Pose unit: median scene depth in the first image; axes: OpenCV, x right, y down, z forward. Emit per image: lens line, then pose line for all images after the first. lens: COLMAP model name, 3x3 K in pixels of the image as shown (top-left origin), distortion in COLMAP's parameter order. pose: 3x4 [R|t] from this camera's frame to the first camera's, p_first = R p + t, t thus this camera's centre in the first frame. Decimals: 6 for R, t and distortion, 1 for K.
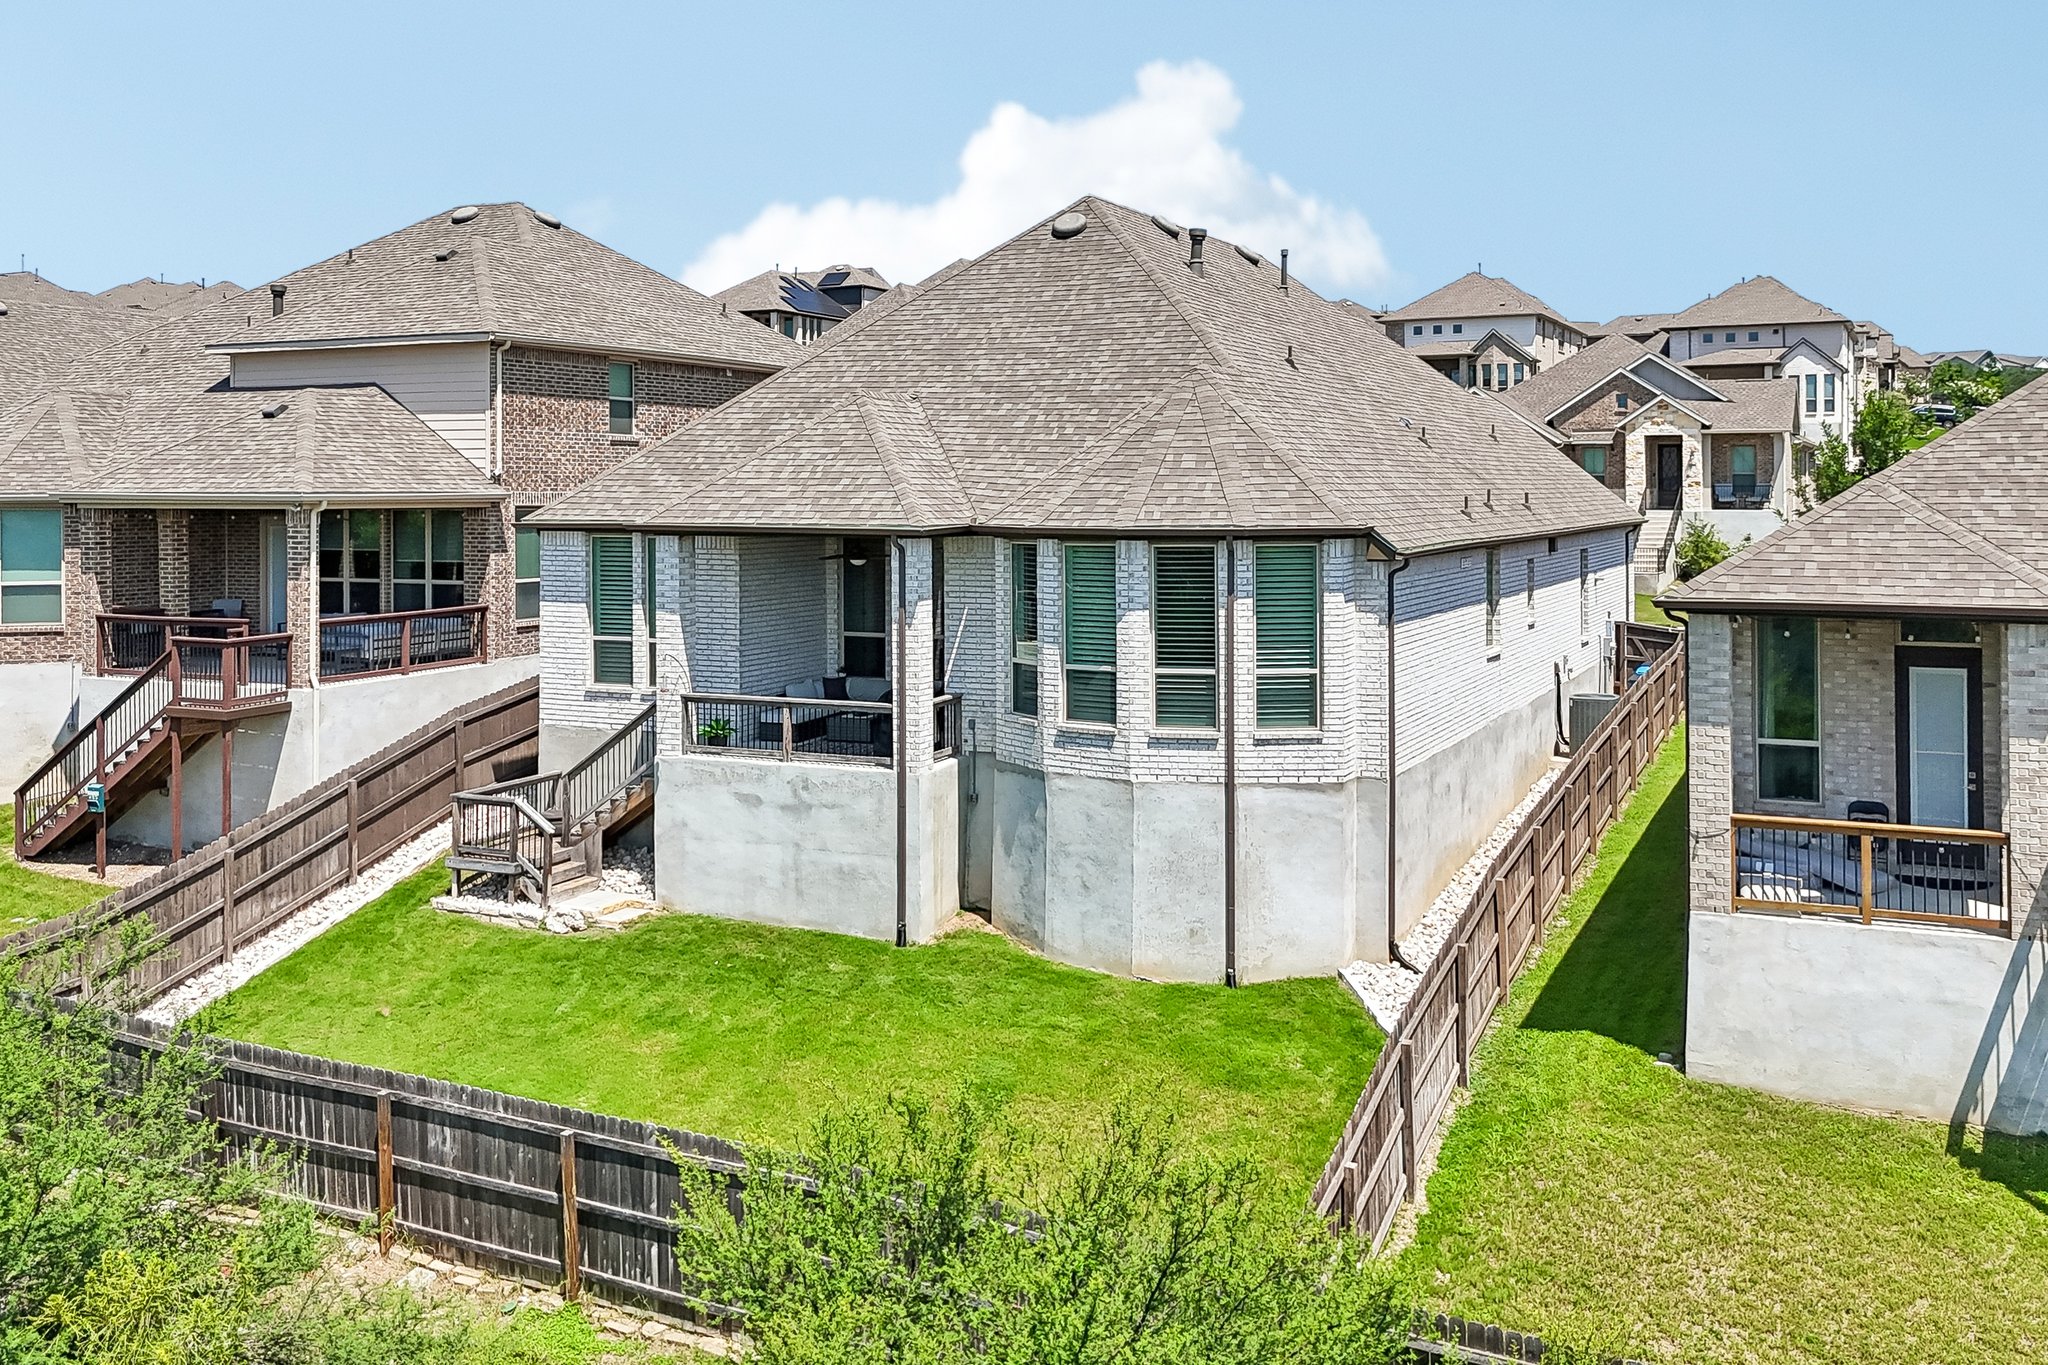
lens RADIAL K [[1816.8, 0, 1036.8], [0, 1816.8, 517.4], [0, 0, 1]] dist [0.159561, -0.442815]
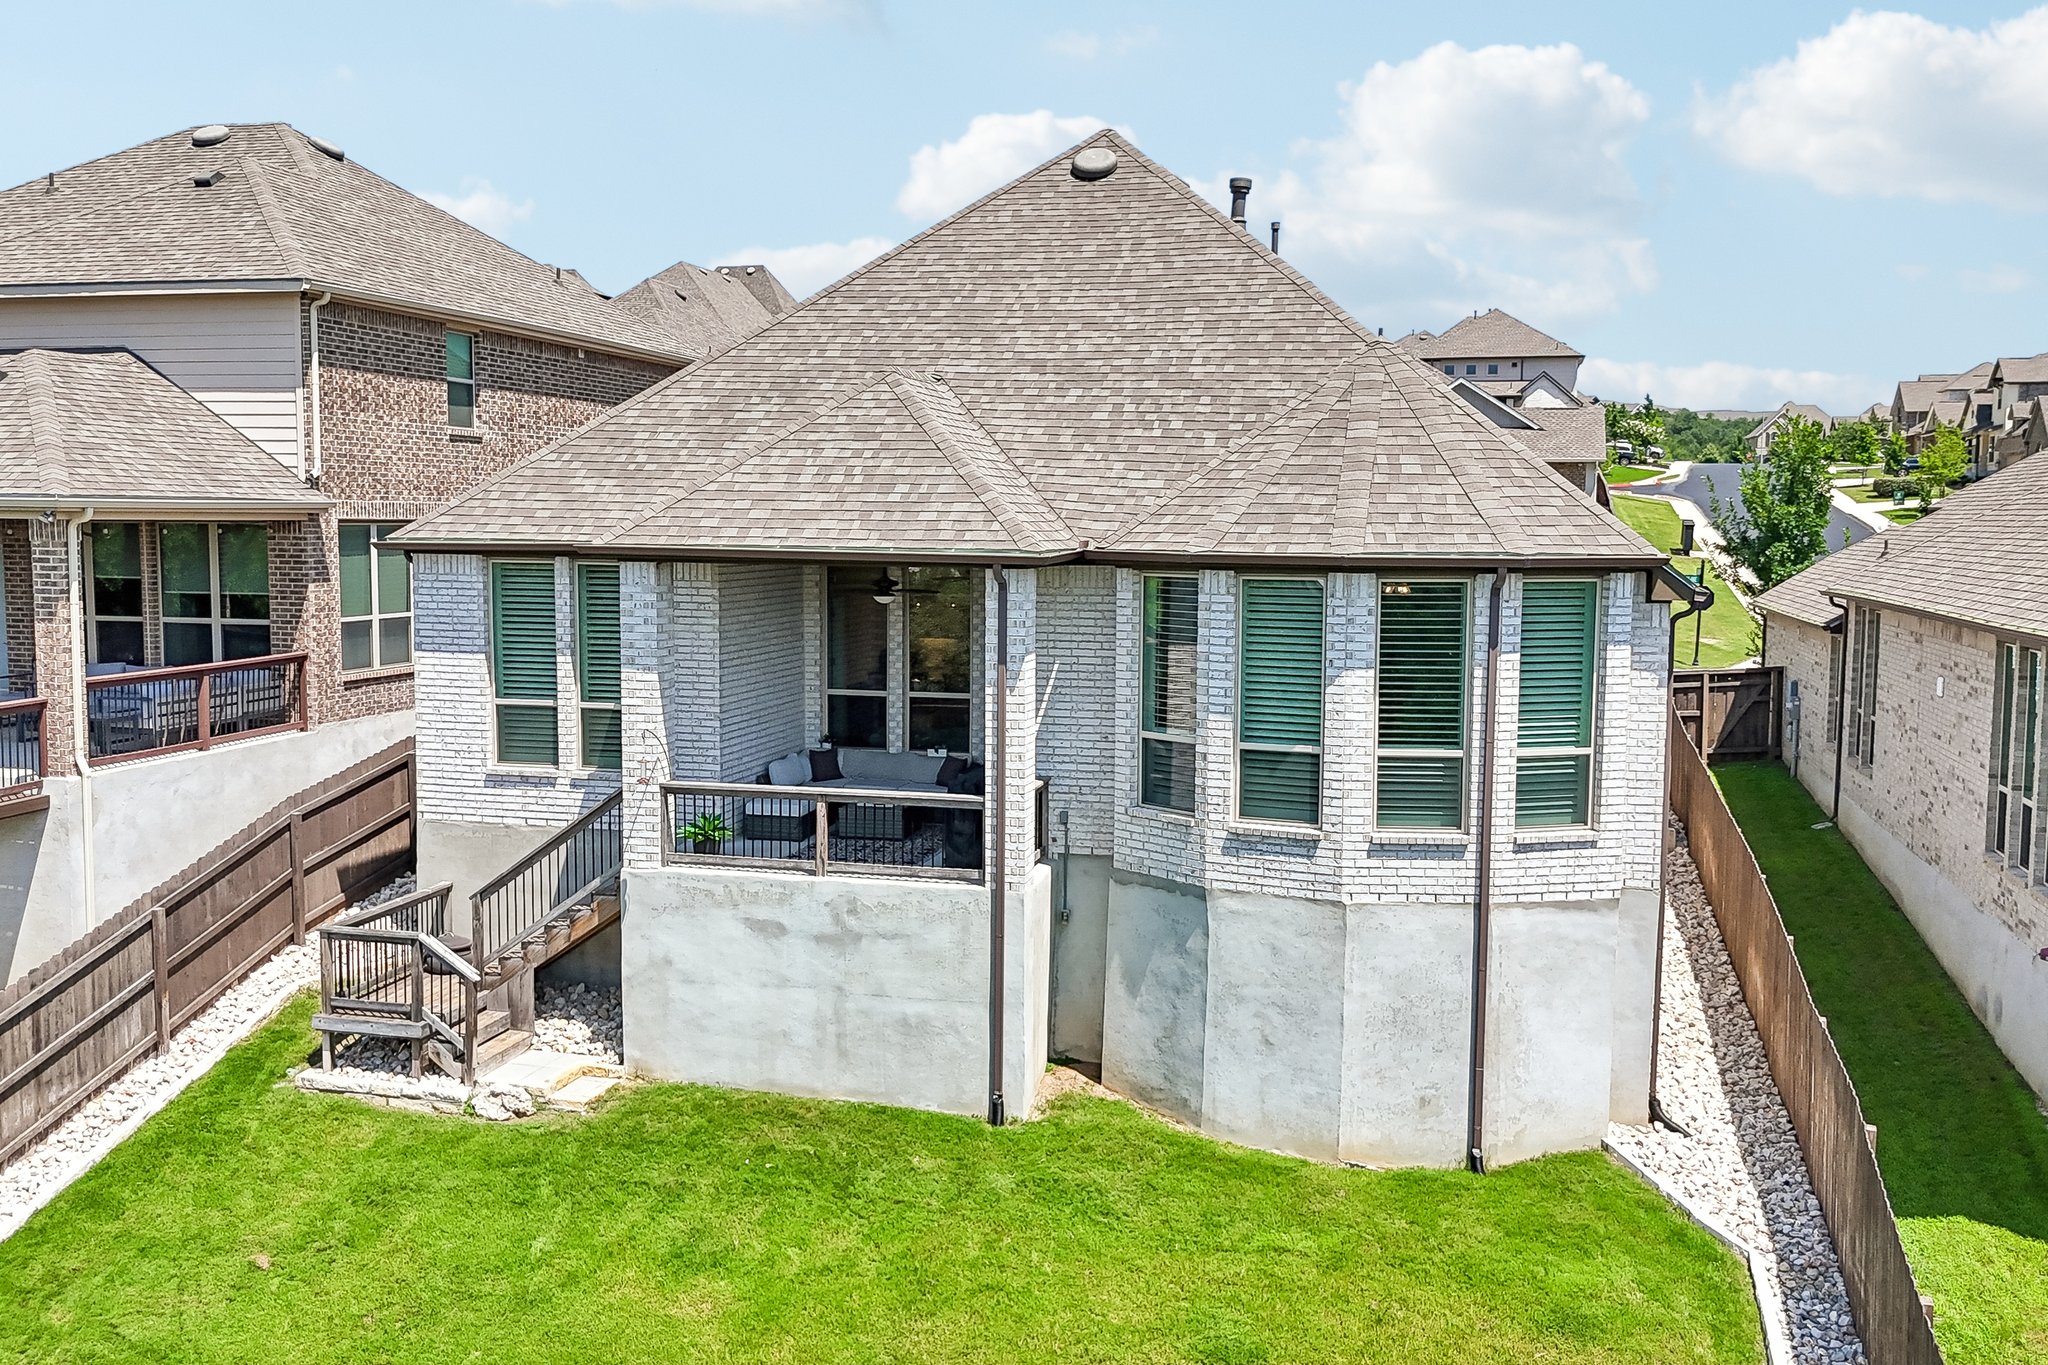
lens RADIAL K [[1779.0, 0, 1024.0], [0, 1779.0, 682.5], [0, 0, 1]] dist [0.130786, -0.273006]
pose [[0.983742, -0.005702, 0.179498, -0.186386], [-0.008008, 0.997109, 0.075558, 0.003032], [-0.179409, -0.075767, 0.980853, 0.298648]]
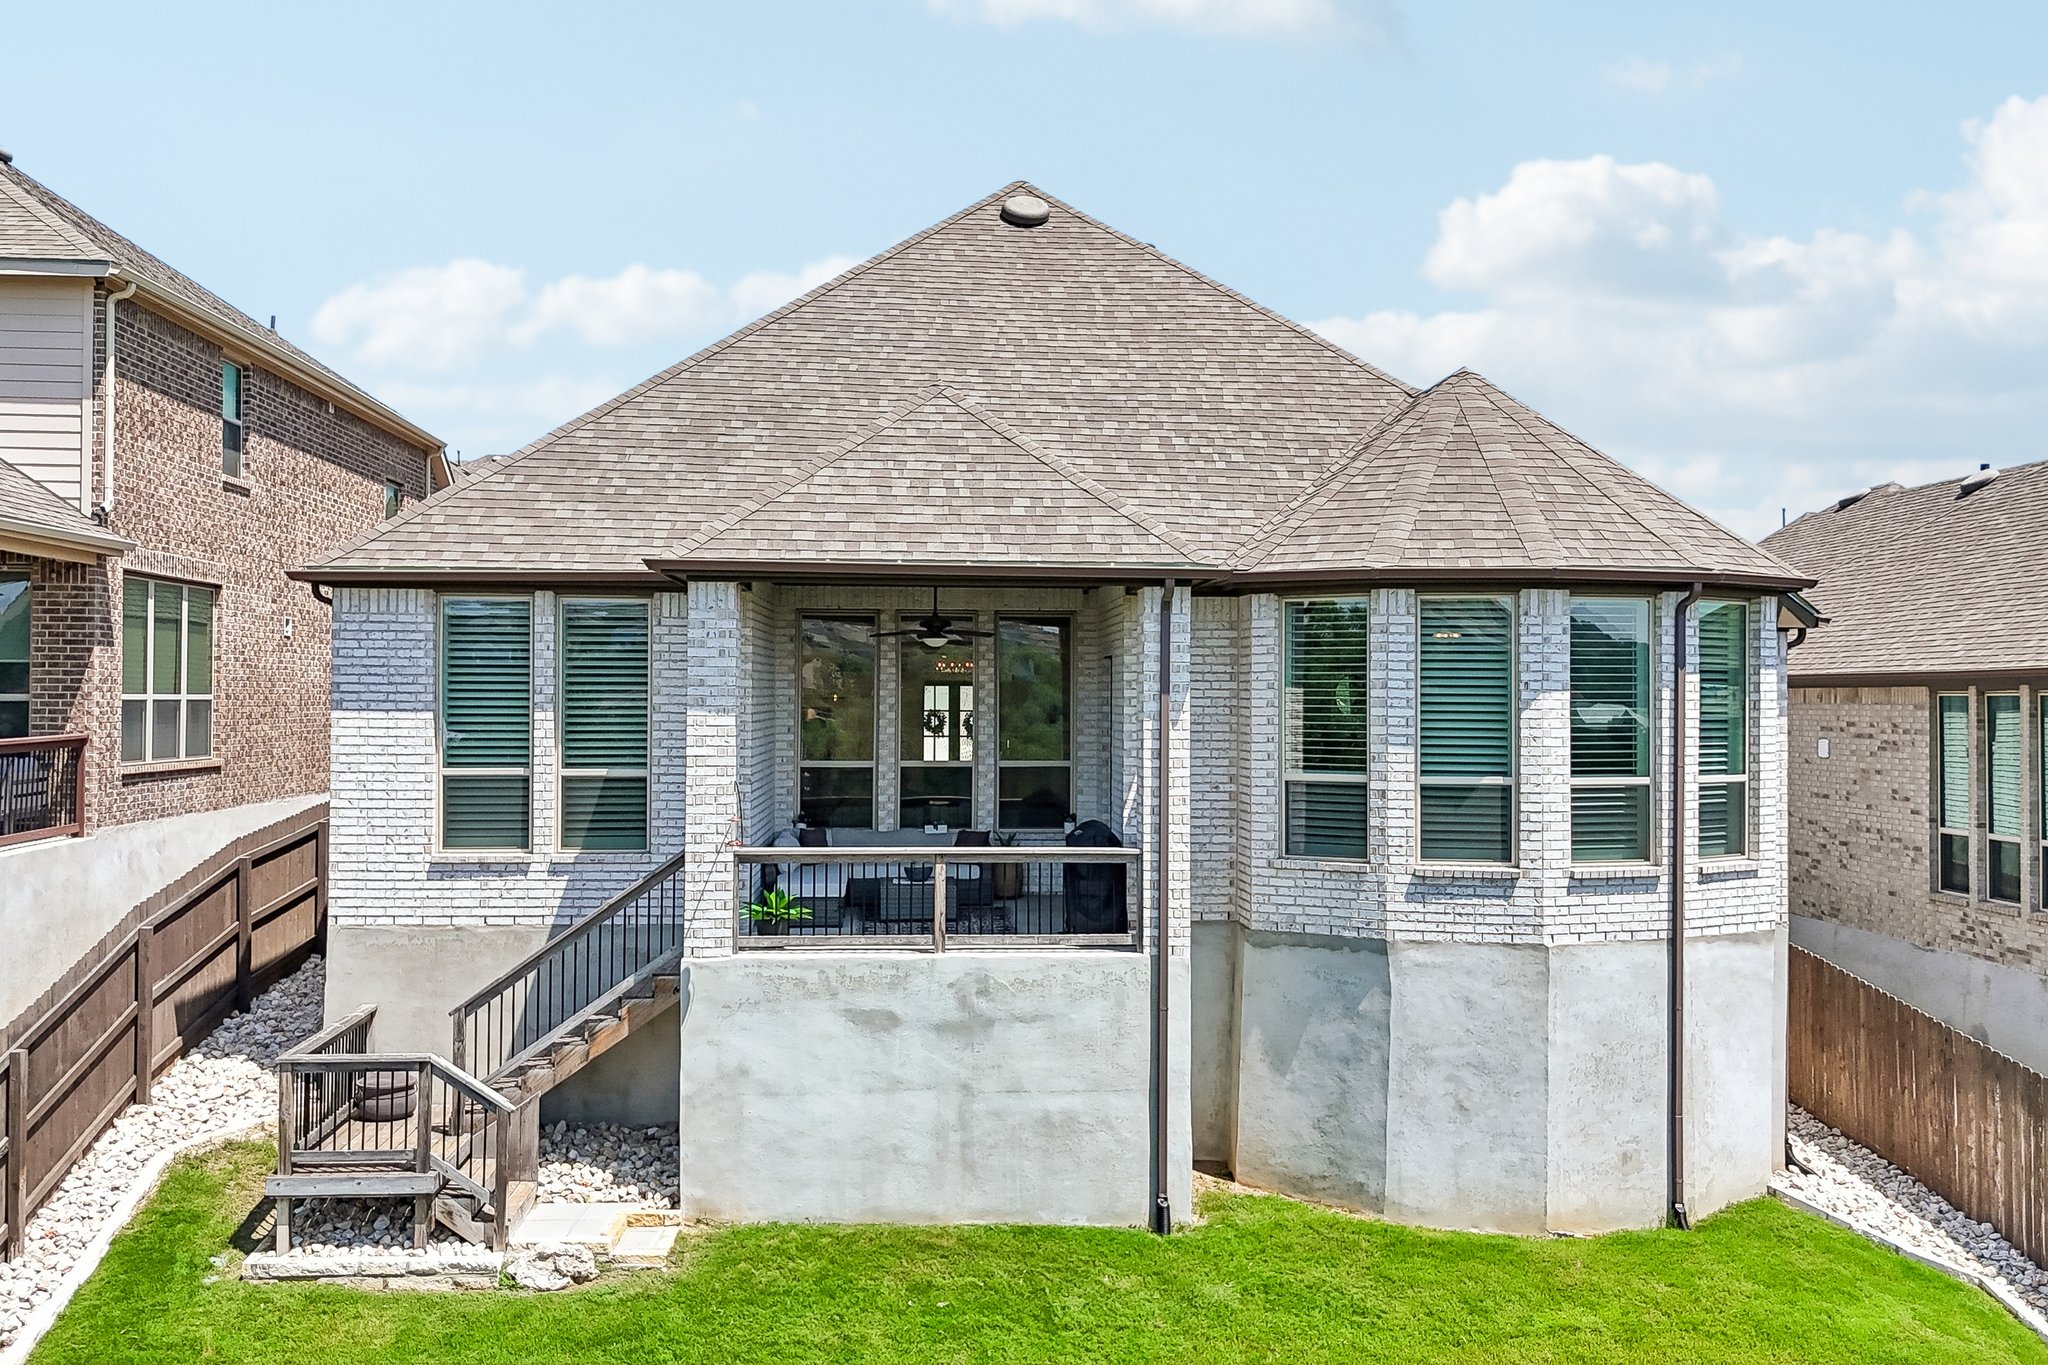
lens RADIAL K [[1788.4, 0, 1024.0], [0, 1788.4, 682.5], [0, 0, 1]] dist [0.086558, -0.118092]
pose [[0.877983, 0.013169, 0.478511, -0.404290], [-0.000316, 0.999637, -0.026931, 0.060050], [-0.478692, 0.023493, 0.877669, 0.461963]]
